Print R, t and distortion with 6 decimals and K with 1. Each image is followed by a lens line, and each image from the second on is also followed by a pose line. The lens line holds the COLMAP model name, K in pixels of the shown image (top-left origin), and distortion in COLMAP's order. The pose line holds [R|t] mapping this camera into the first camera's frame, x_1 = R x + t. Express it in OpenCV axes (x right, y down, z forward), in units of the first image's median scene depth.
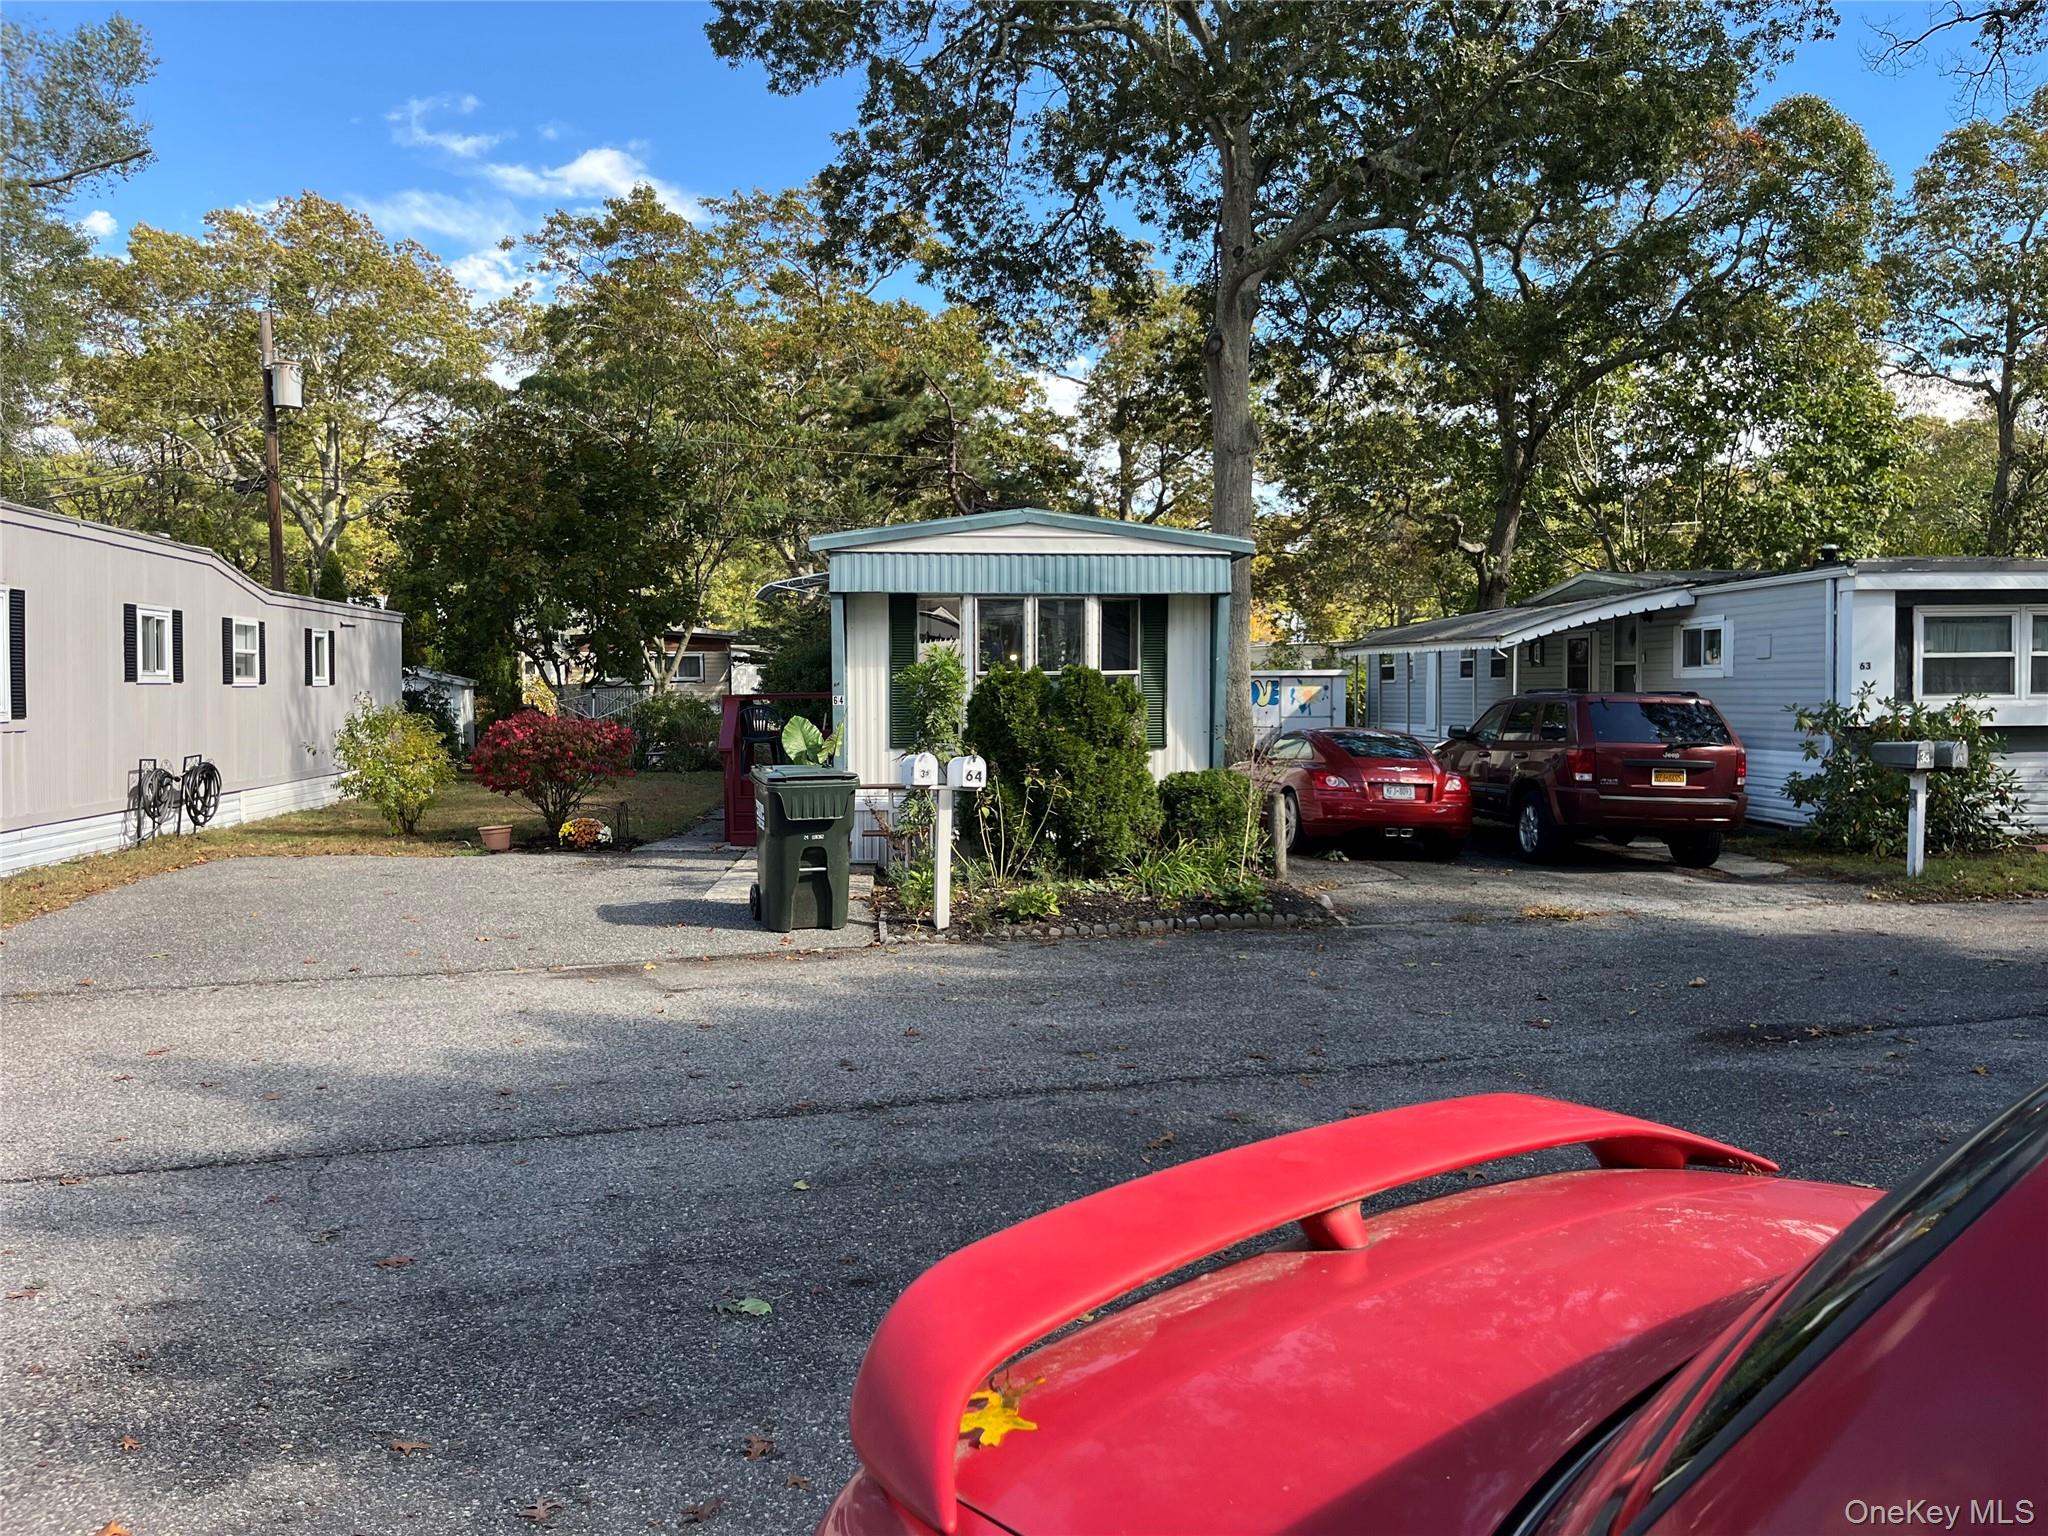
lens RADIAL K [[1539.3, 0, 1012.8], [0, 1539.3, 768.0], [0, 0, 1]] dist [0.064880, -0.095286]
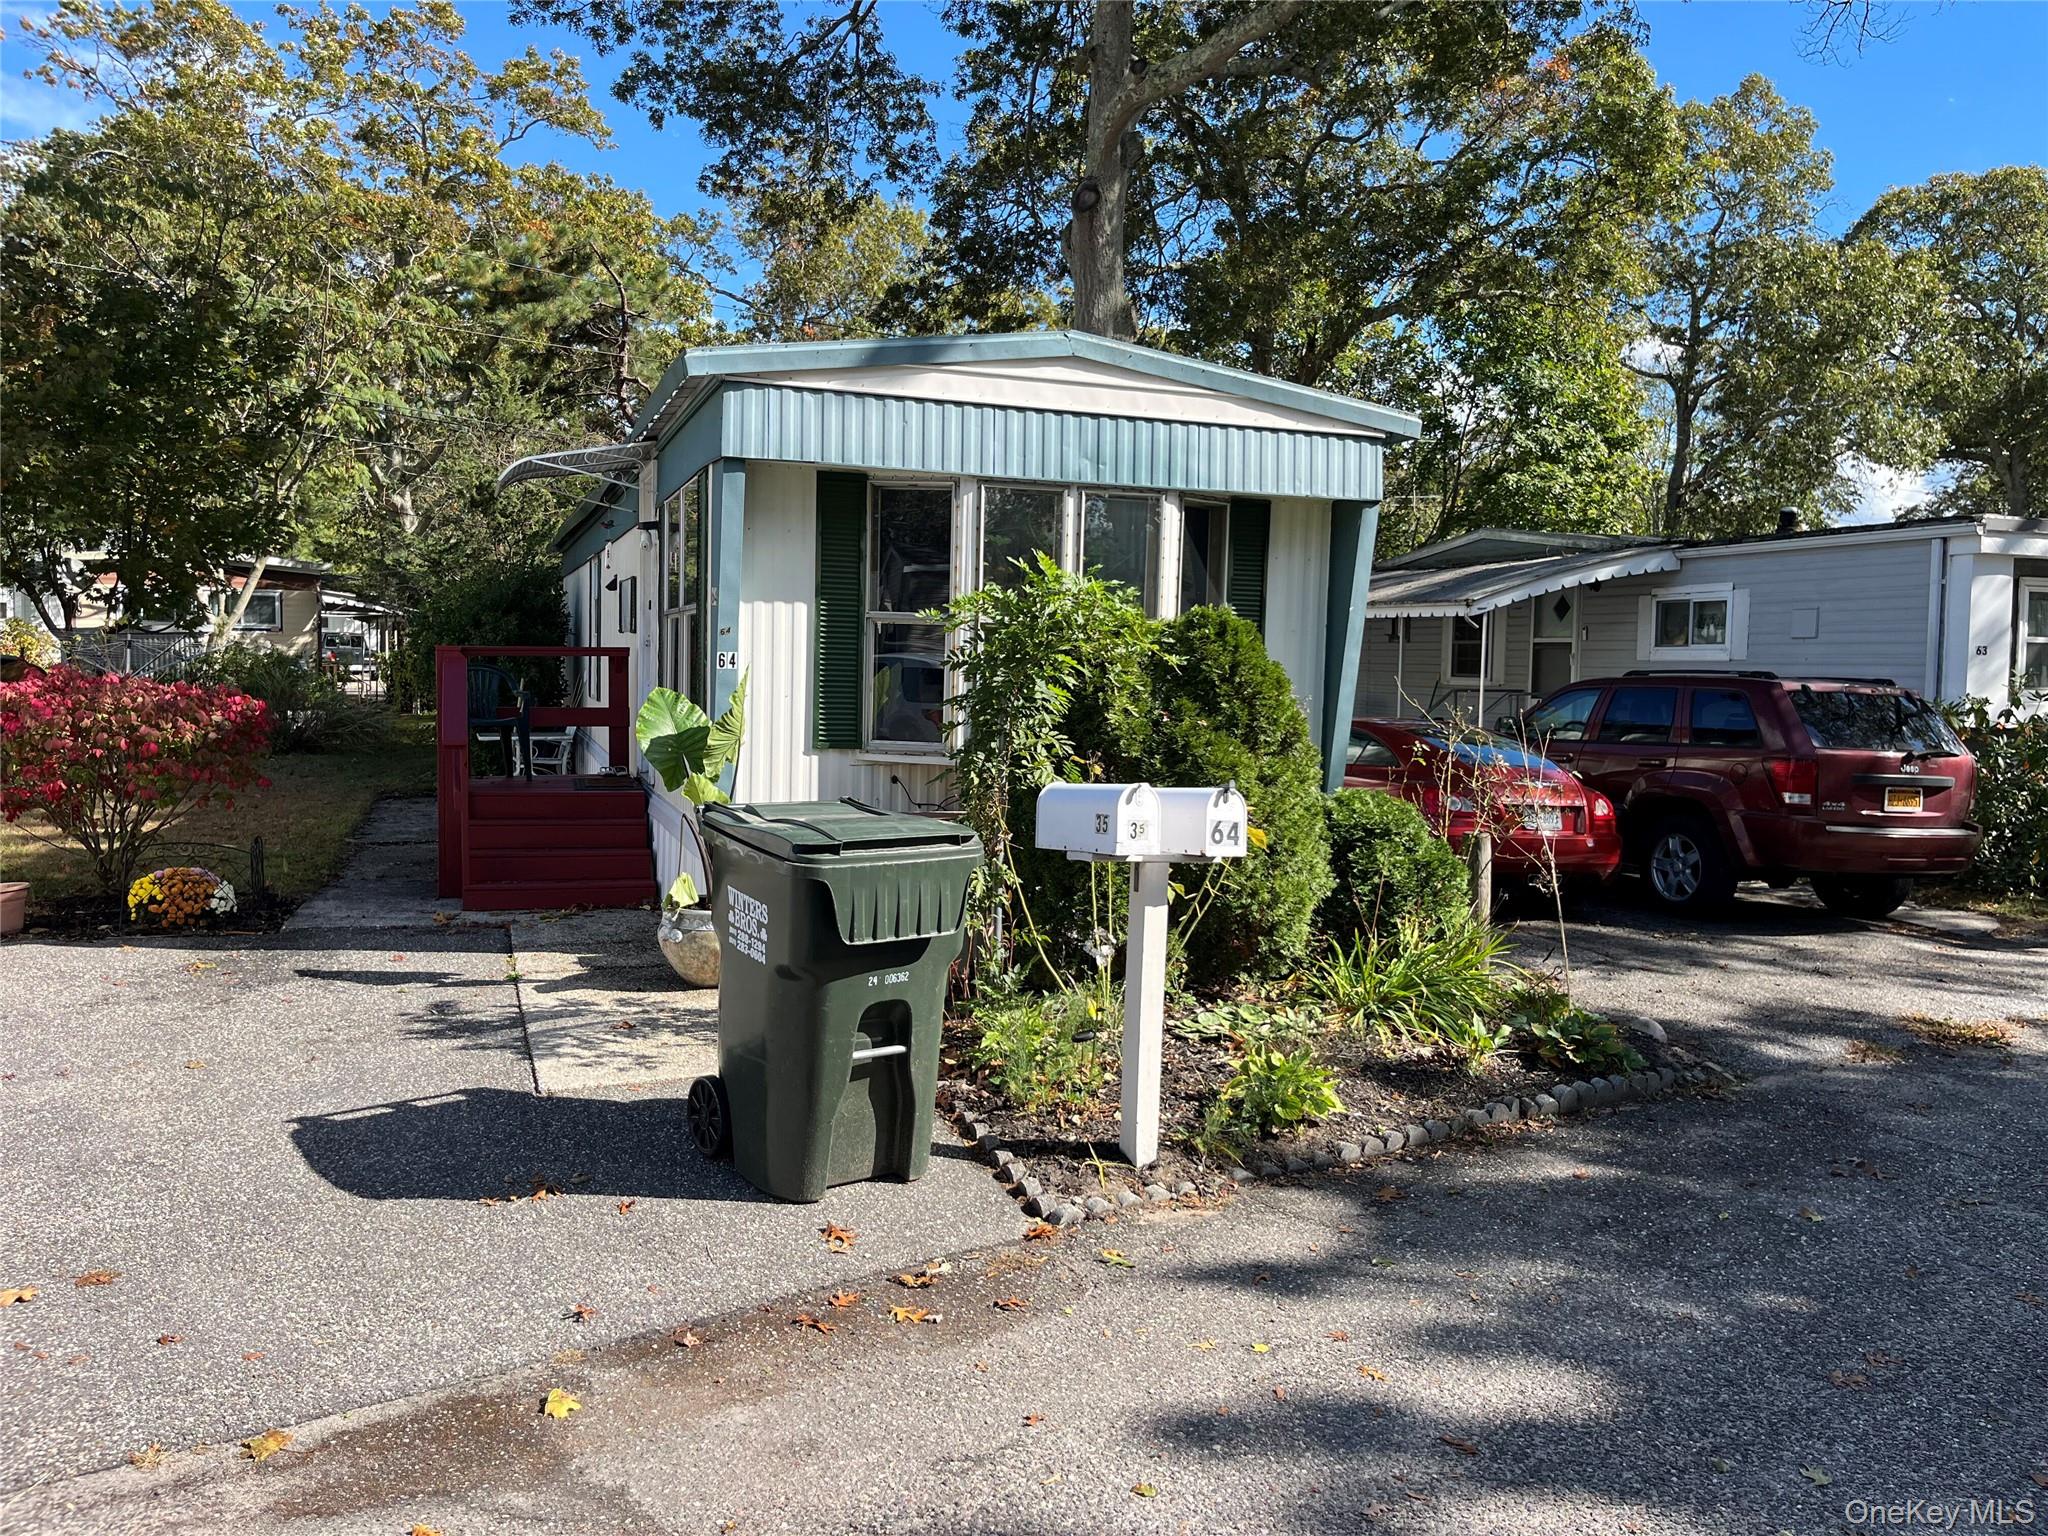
lens RADIAL K [[1539.3, 0, 1023.6], [0, 1539.3, 766.5], [0, 0, 1]] dist [0.064880, -0.095286]
pose [[0.960117, 0.006494, 0.279523, -0.139784], [-0.011351, 0.999811, 0.015764, -0.013823], [-0.279368, -0.018308, 0.960010, 0.380422]]
